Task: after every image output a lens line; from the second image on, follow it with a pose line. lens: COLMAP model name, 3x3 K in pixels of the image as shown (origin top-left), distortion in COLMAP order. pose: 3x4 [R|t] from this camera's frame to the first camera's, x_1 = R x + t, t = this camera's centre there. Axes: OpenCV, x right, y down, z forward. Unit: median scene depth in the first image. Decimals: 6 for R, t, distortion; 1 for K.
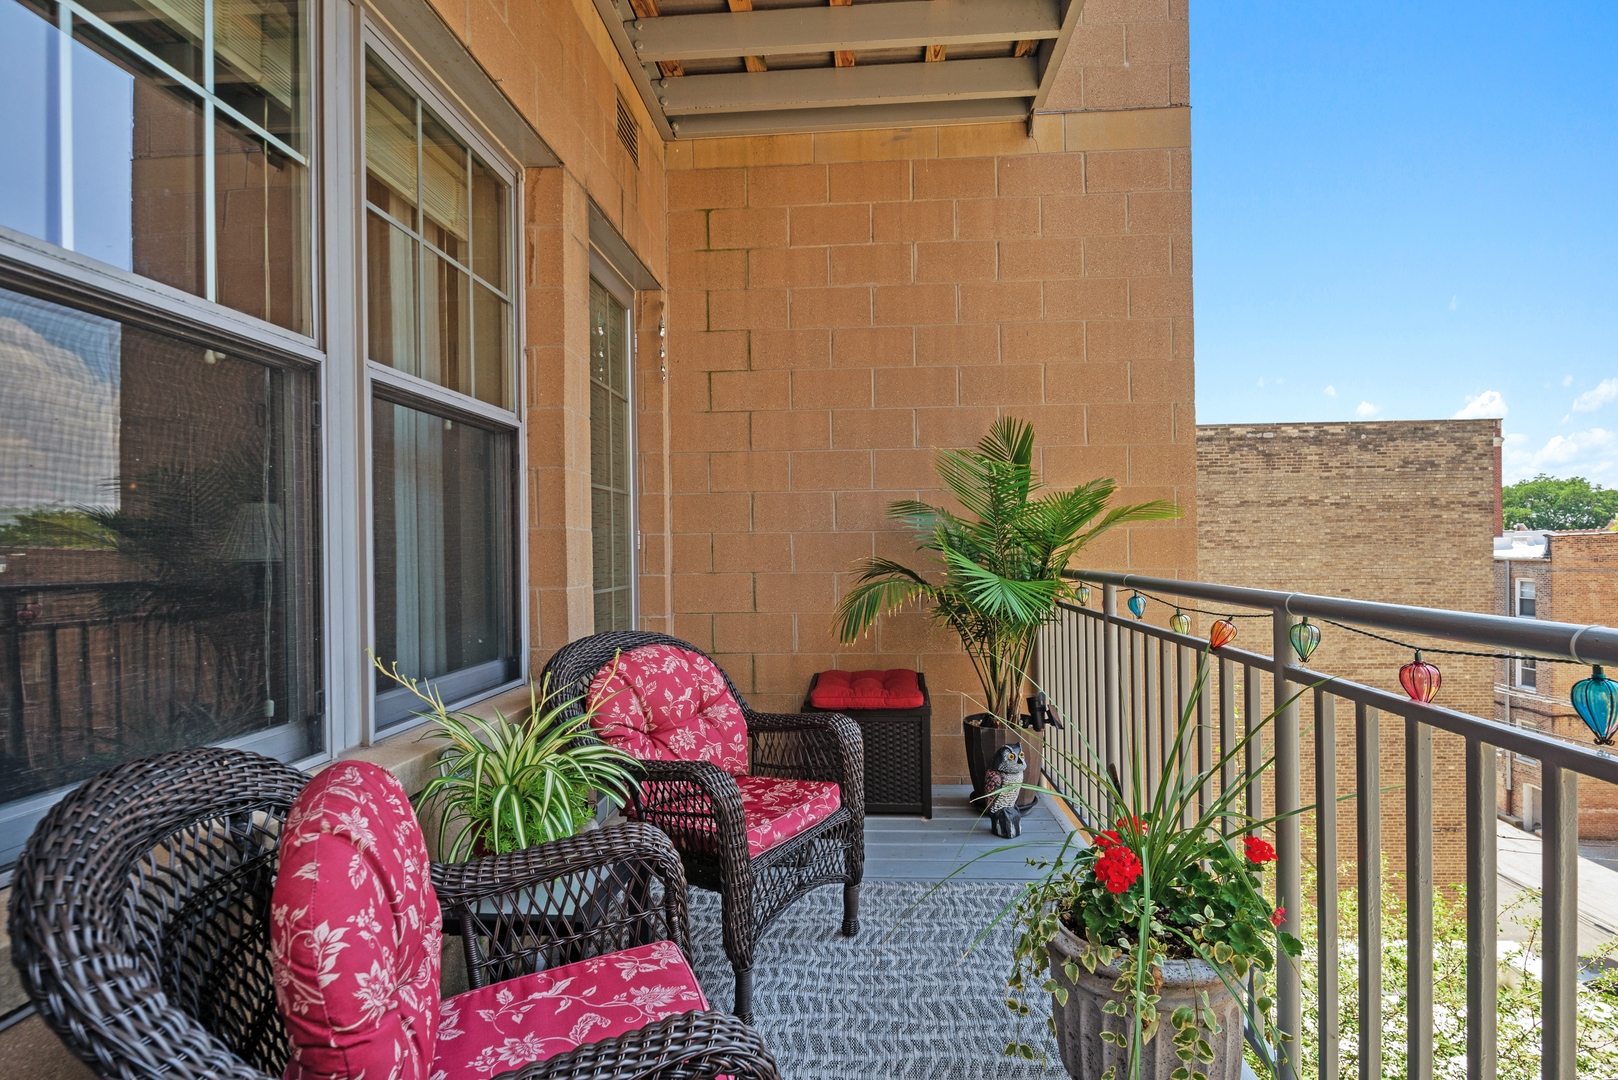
lens RADIAL K [[785.0, 0, 815.7], [0, 785.0, 543.0], [0, 0, 1]] dist [-0.004833, -0.004474]
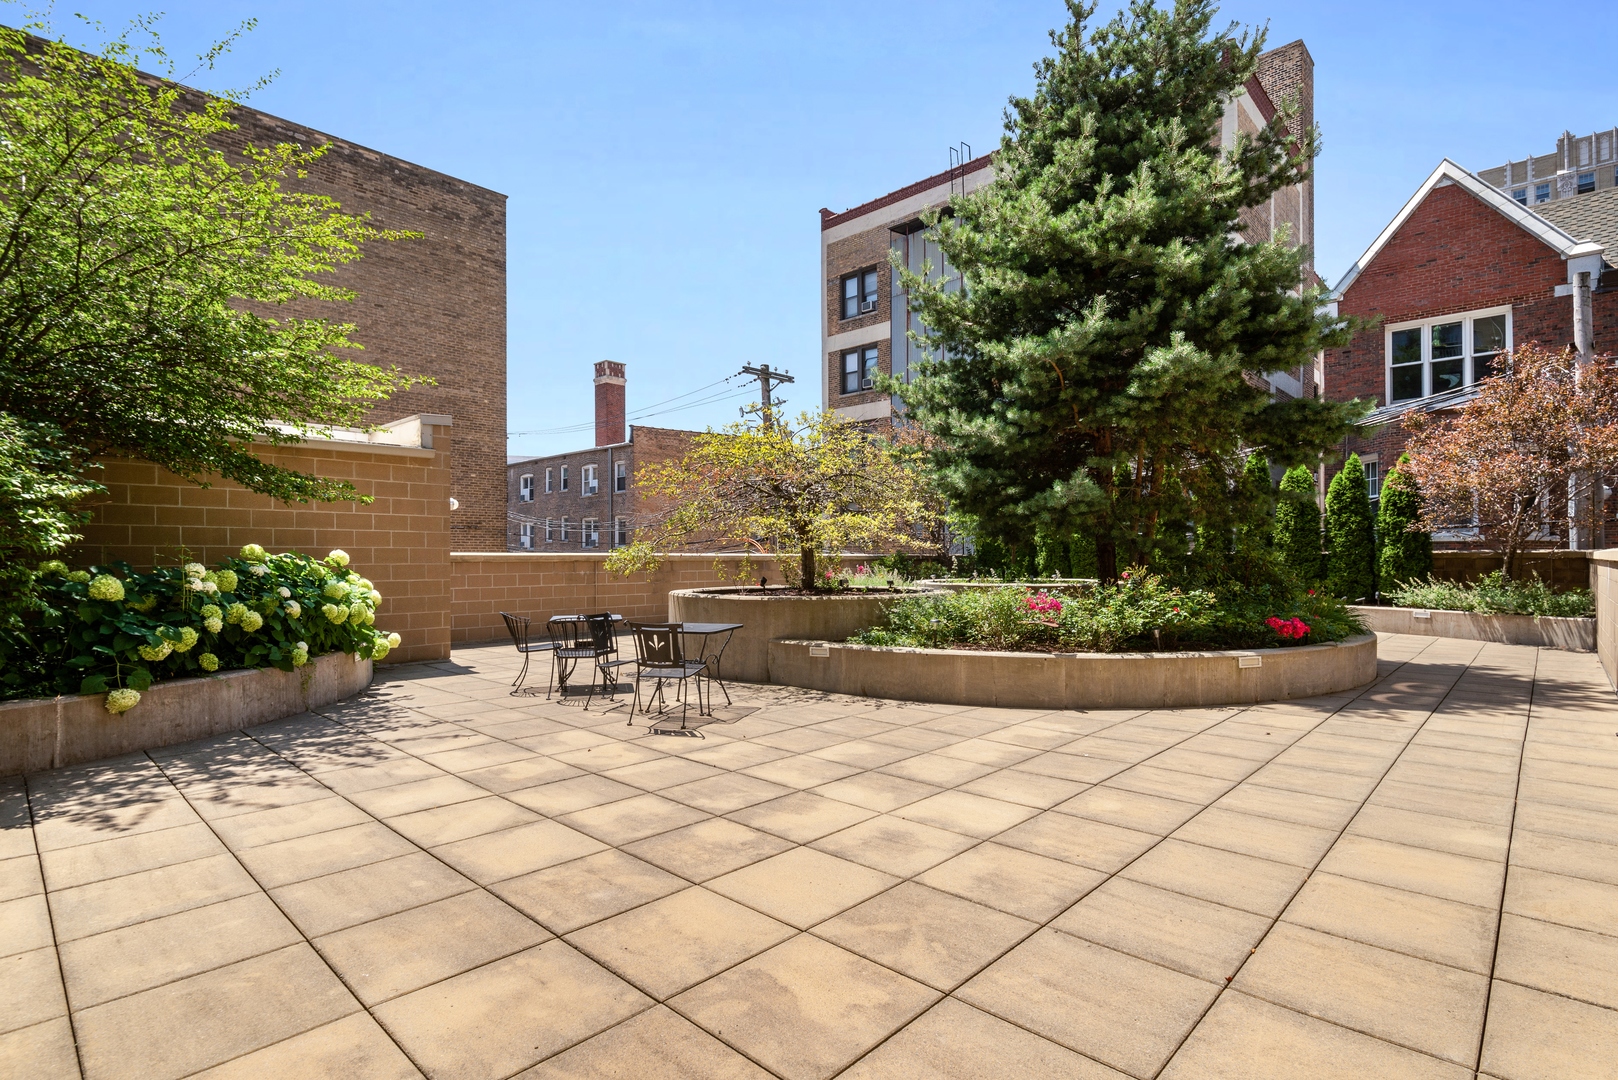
lens RADIAL K [[785.0, 0, 813.3], [0, 785.0, 546.2], [0, 0, 1]] dist [-0.004833, -0.004474]
pose [[0.637231, 0.007715, 0.770634, 0.222571], [-0.001372, 0.999960, -0.008876, 0.407532], [-0.770672, 0.004599, 0.637216, -0.167590]]
